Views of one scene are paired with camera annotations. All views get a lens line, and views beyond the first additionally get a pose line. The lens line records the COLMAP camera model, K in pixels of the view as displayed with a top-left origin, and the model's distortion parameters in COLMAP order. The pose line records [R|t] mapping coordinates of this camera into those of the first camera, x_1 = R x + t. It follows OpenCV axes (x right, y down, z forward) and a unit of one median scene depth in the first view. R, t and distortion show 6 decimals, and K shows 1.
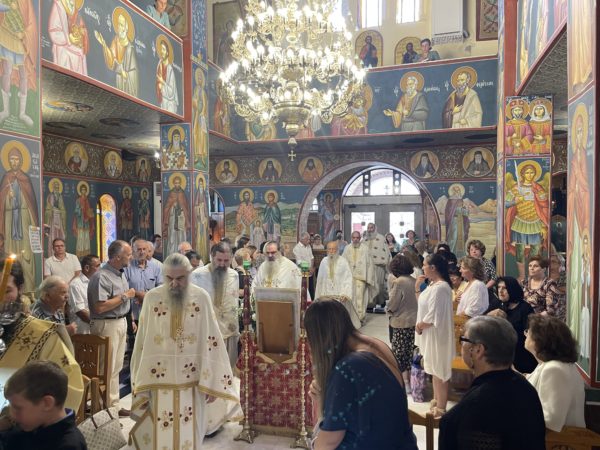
lens RADIAL K [[436.4, 0, 300.0], [0, 436.4, 225.0], [0, 0, 1]] dist [0.064747, -0.100857]
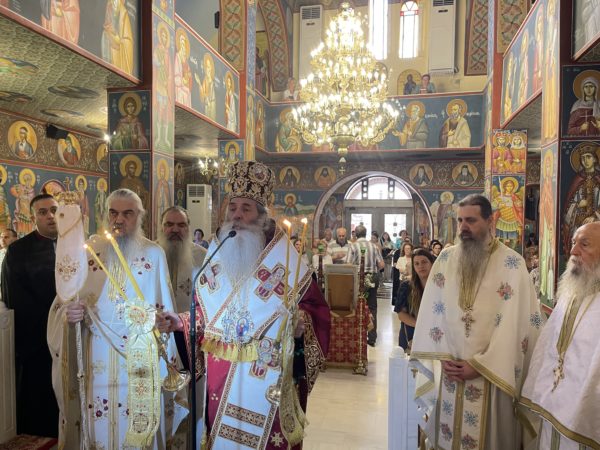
lens RADIAL K [[436.4, 0, 300.0], [0, 436.4, 225.0], [0, 0, 1]] dist [0.064747, -0.100857]
pose [[0.997768, 0.013889, 0.065313, -0.149616], [-0.013699, 0.999901, -0.003357, 0.010222], [-0.065353, 0.002455, 0.997859, -0.221204]]
